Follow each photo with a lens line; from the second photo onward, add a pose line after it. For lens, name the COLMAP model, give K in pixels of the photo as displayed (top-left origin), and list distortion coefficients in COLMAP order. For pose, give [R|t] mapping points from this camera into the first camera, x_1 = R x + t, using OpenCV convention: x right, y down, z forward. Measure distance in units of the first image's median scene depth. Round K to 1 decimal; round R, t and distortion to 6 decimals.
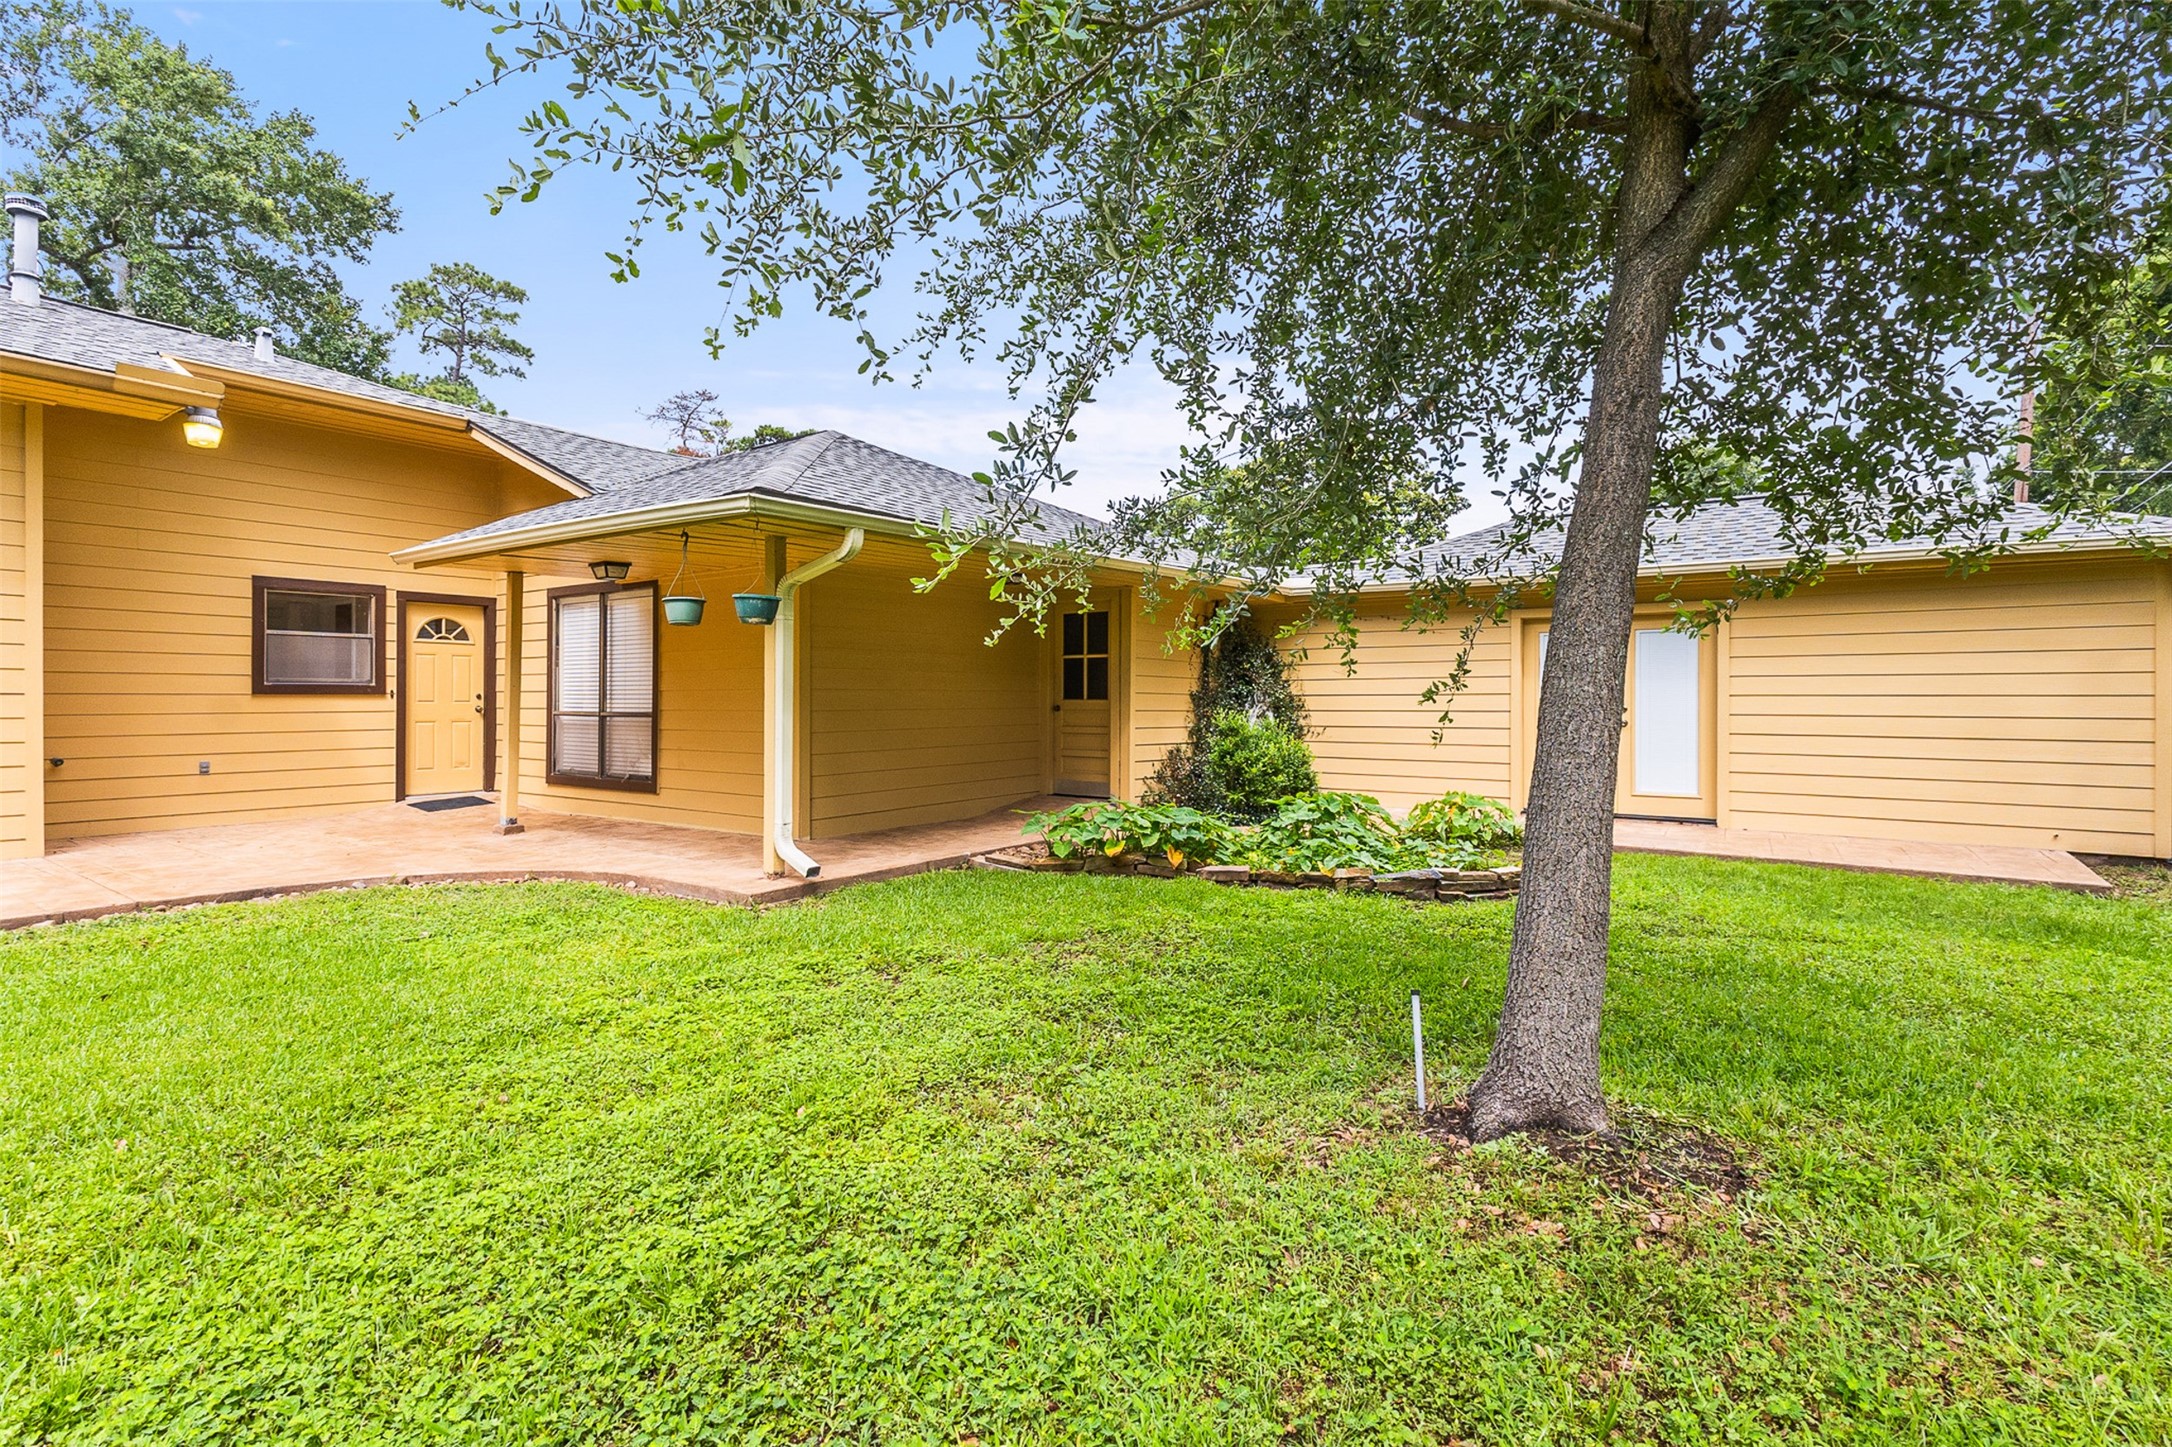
lens RADIAL K [[1026.3, 0, 1111.6], [0, 1026.3, 682.0], [0, 0, 1]] dist [-0.016792, 0.000390]
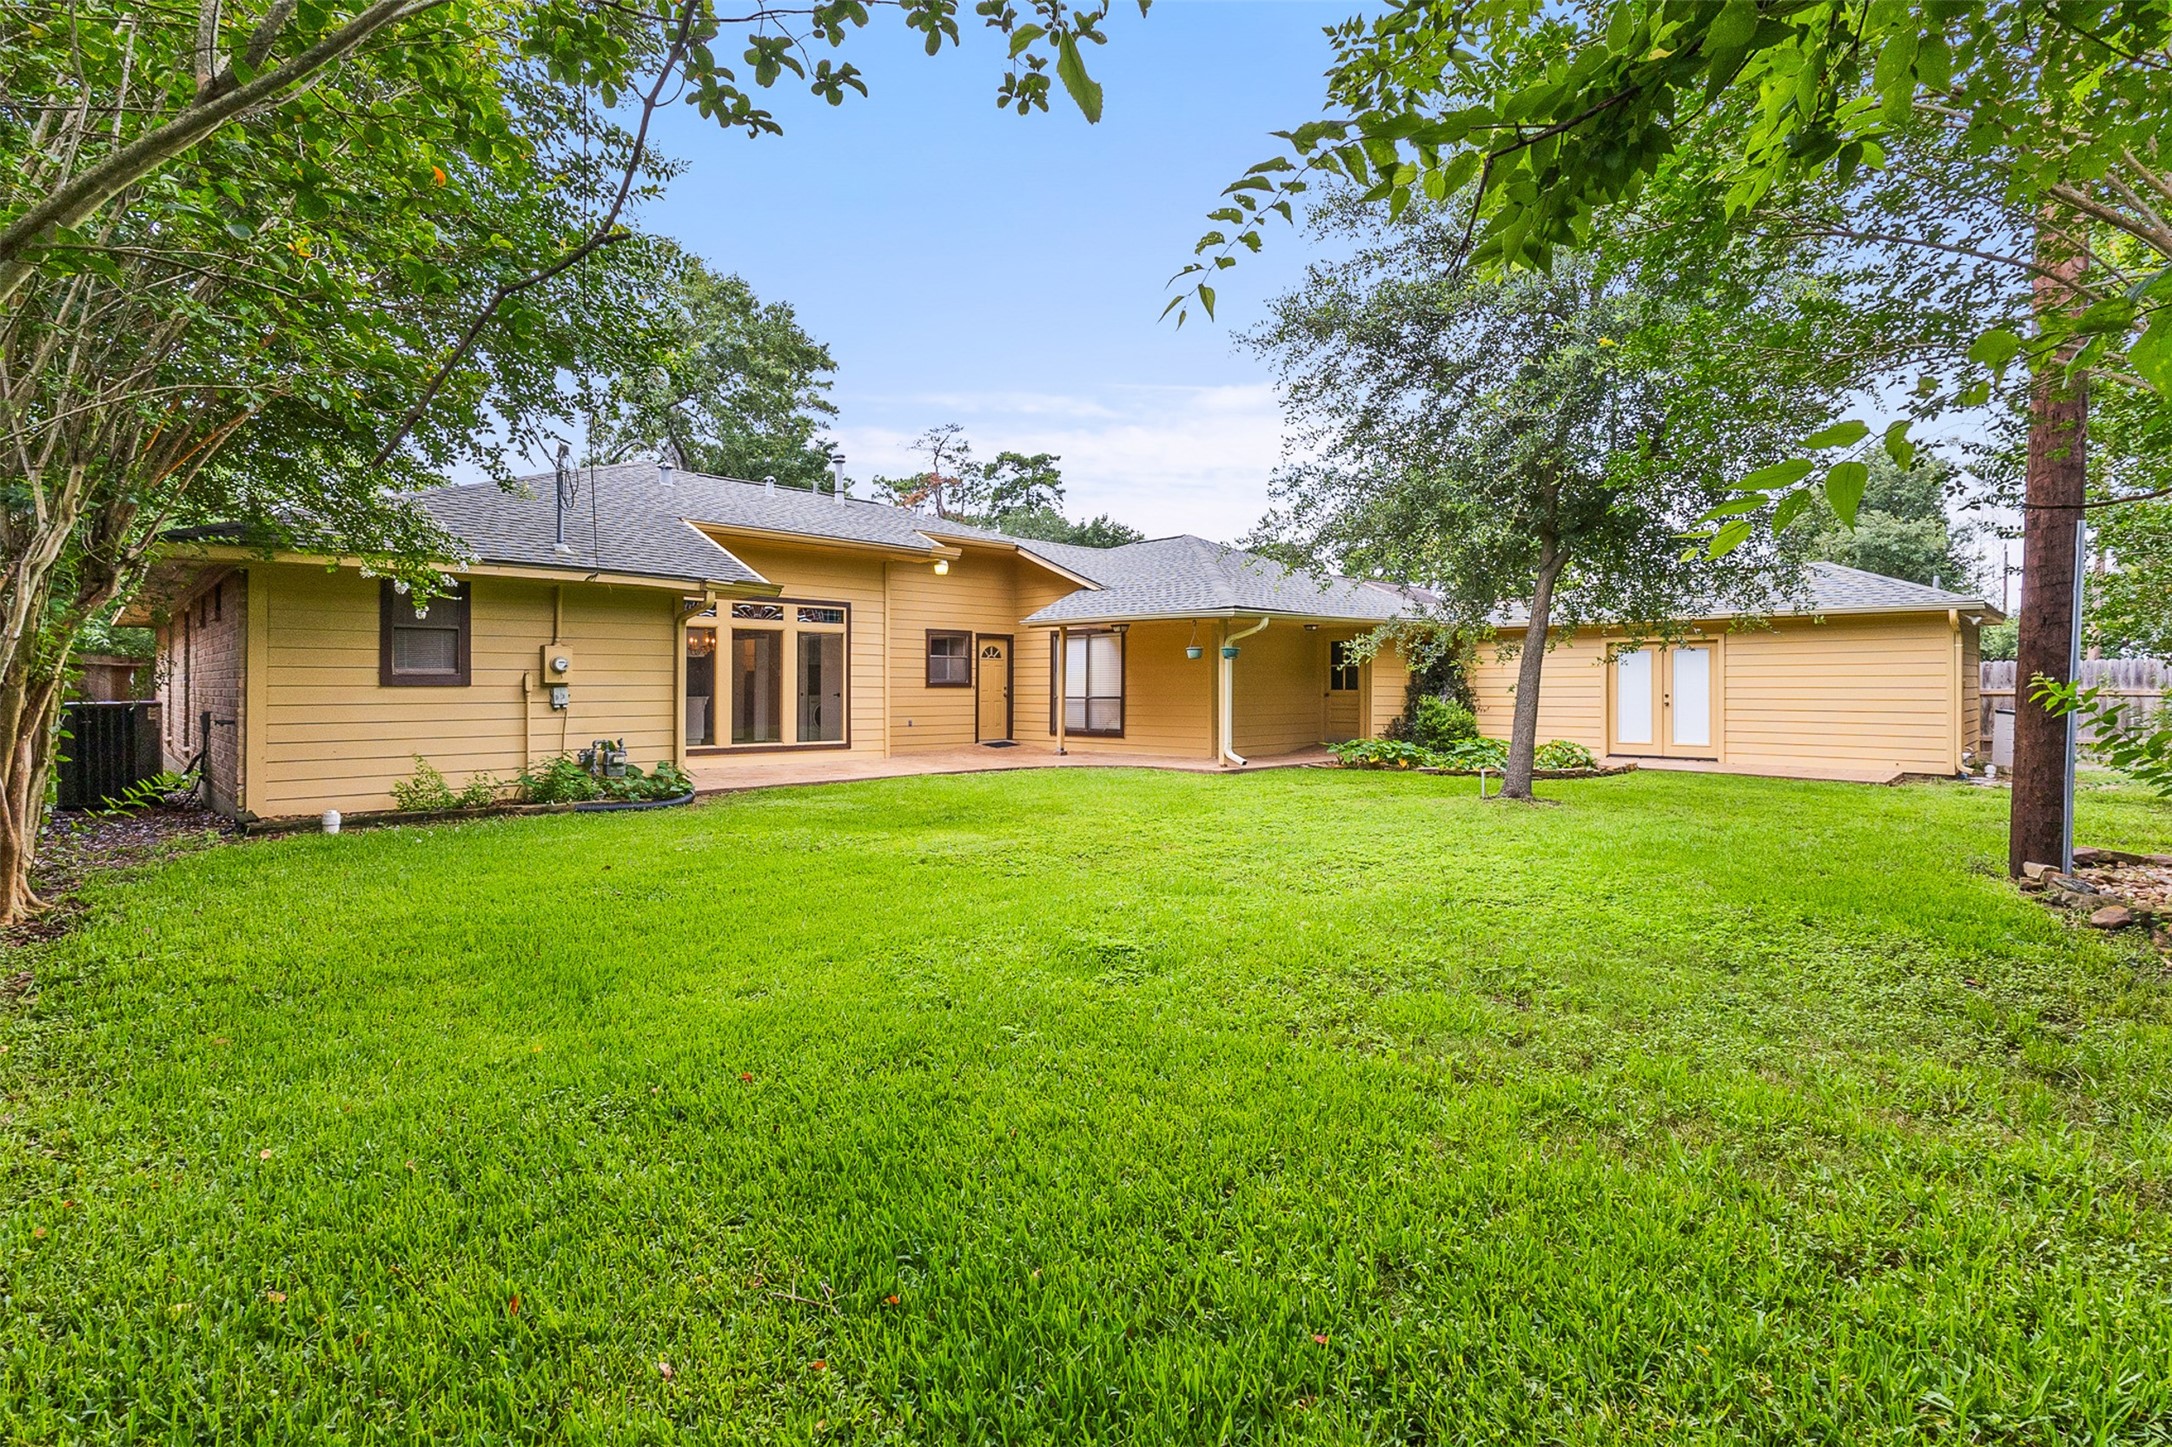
lens RADIAL K [[1026.3, 0, 1111.6], [0, 1026.3, 682.0], [0, 0, 1]] dist [-0.016792, 0.000390]
pose [[0.983166, -0.001985, -0.182703, -0.105896], [0.003283, 0.999971, 0.006802, -0.010446], [0.182684, -0.007287, 0.983145, -0.883797]]
